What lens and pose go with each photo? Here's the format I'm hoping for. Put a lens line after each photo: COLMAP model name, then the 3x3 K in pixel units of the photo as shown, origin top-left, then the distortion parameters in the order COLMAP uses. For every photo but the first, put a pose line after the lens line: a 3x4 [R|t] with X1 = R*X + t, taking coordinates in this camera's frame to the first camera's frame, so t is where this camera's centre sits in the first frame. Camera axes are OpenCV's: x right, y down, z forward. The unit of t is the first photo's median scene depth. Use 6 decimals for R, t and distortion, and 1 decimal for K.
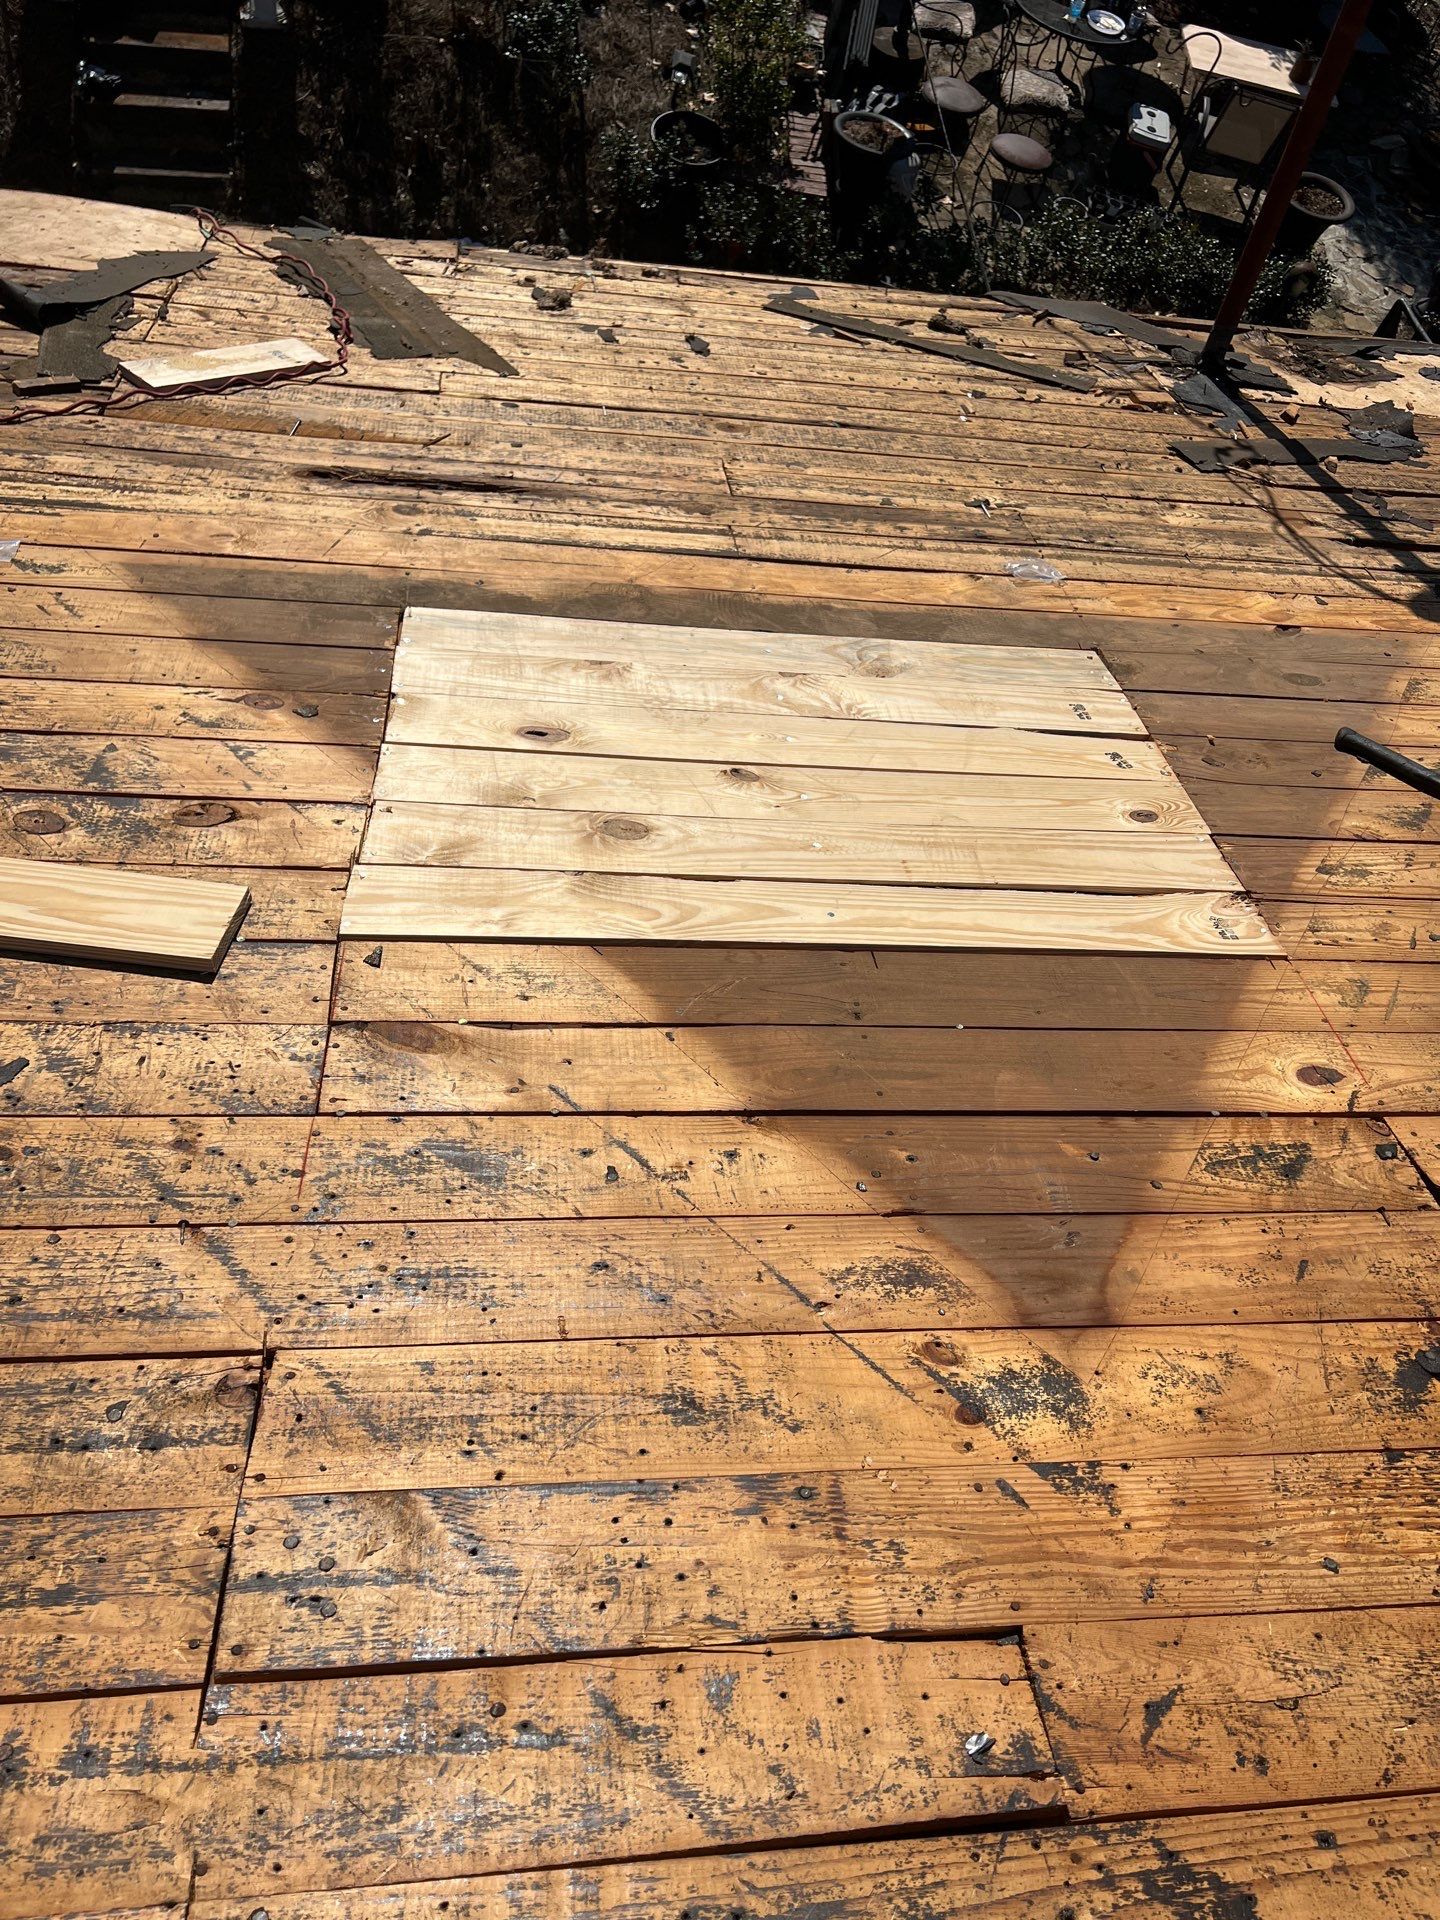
lens RADIAL K [[1429.5, 0, 720.0], [0, 1429.5, 960.0], [0, 0, 1]] dist [0.043341, -0.043719]
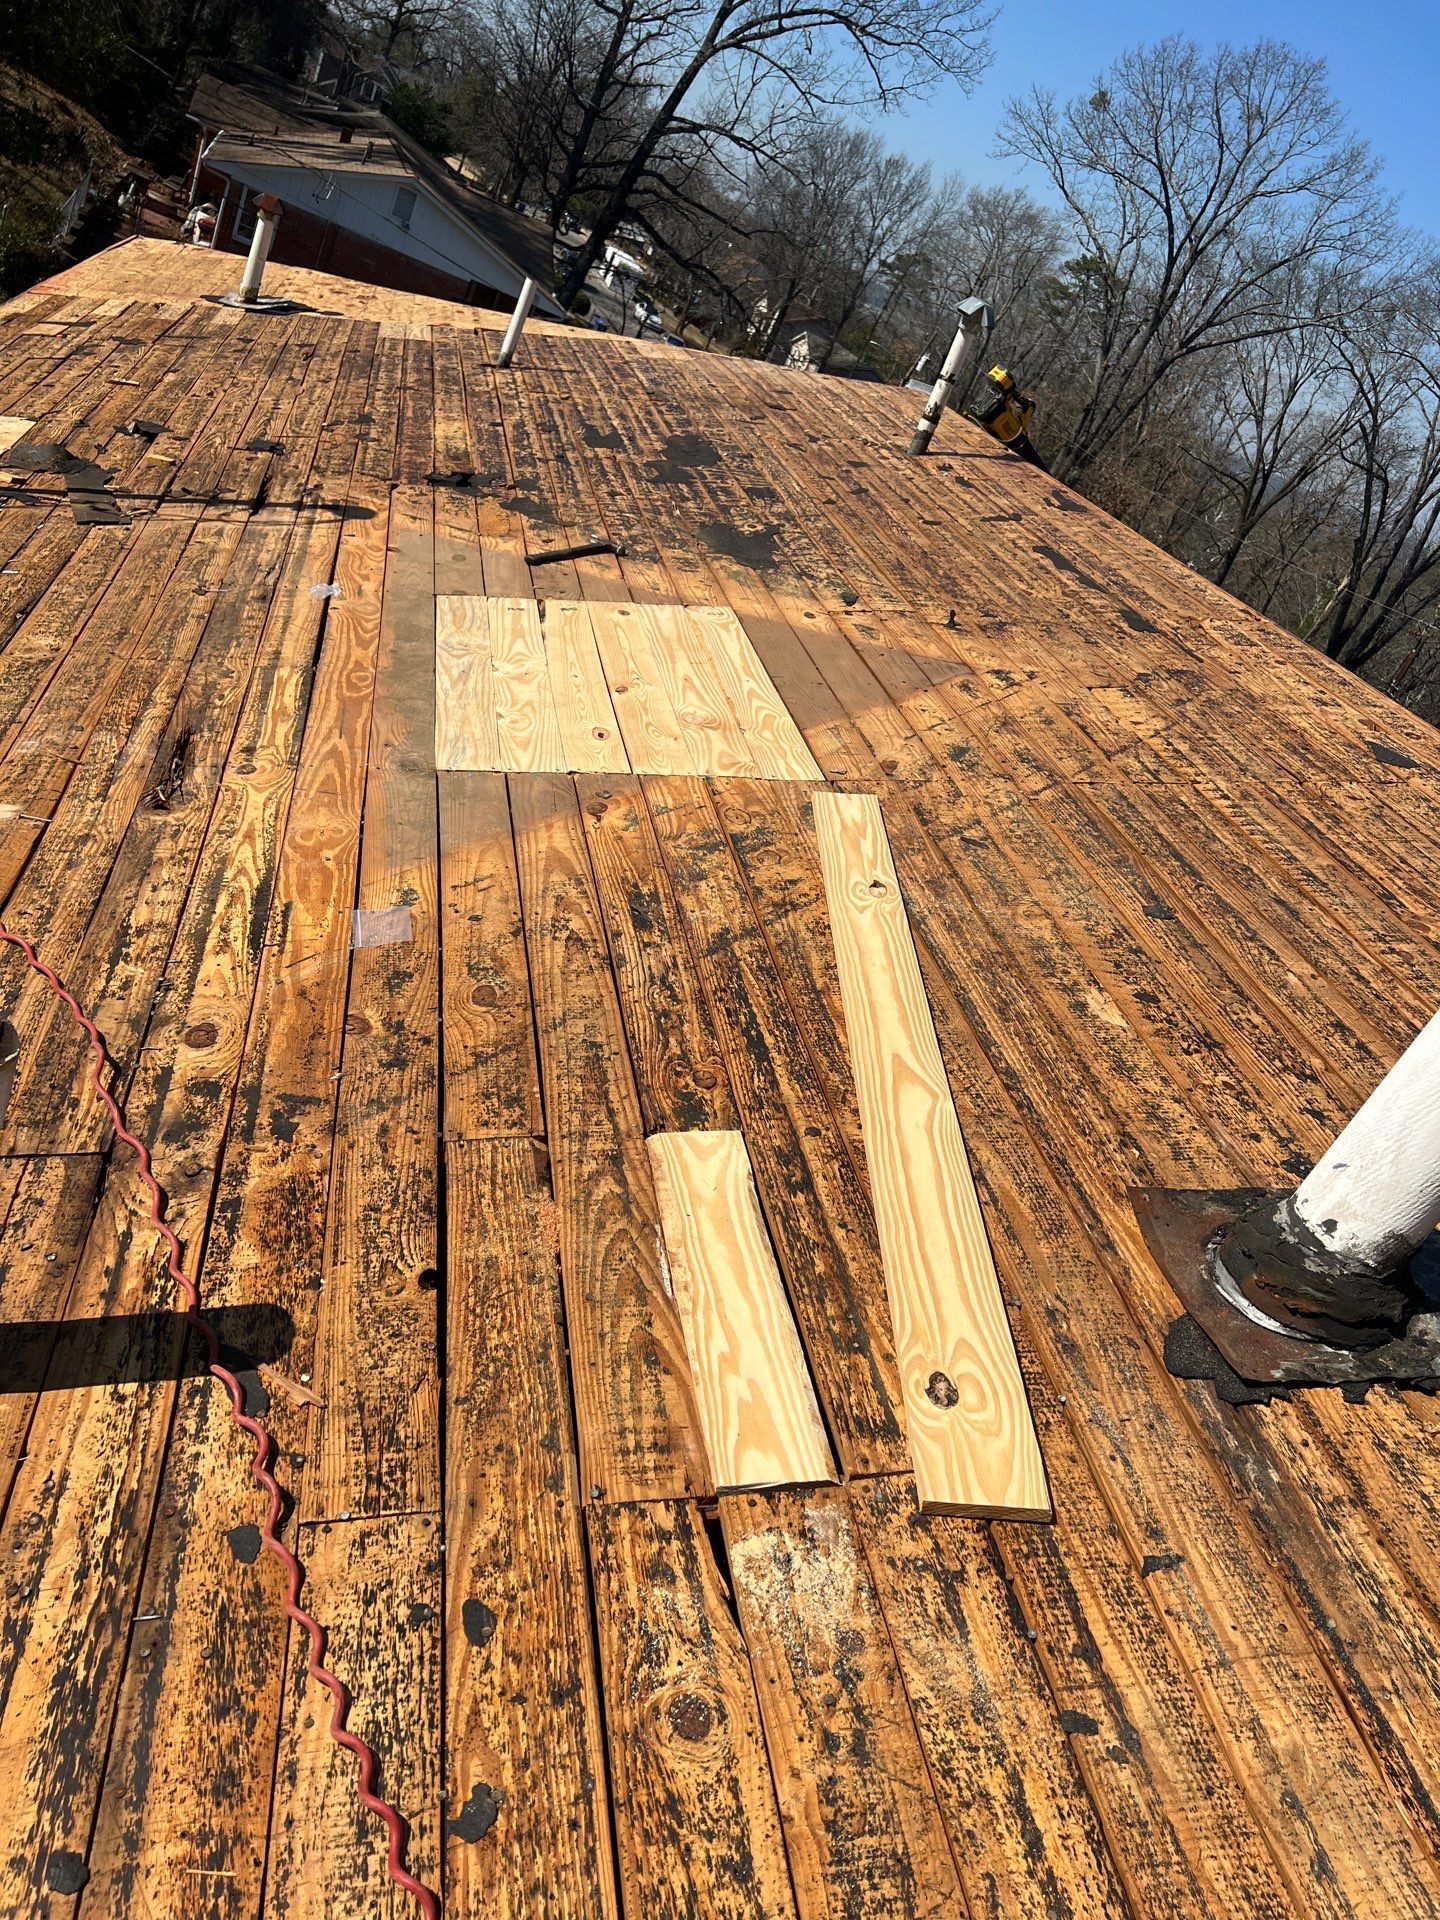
lens RADIAL K [[1429.5, 0, 720.0], [0, 1429.5, 960.0], [0, 0, 1]] dist [0.043341, -0.043719]
pose [[-0.038485, -0.623759, 0.780668, -1.386805], [0.563023, 0.631897, 0.532645, -0.701895], [-0.825545, 0.460033, 0.326873, 0.451868]]
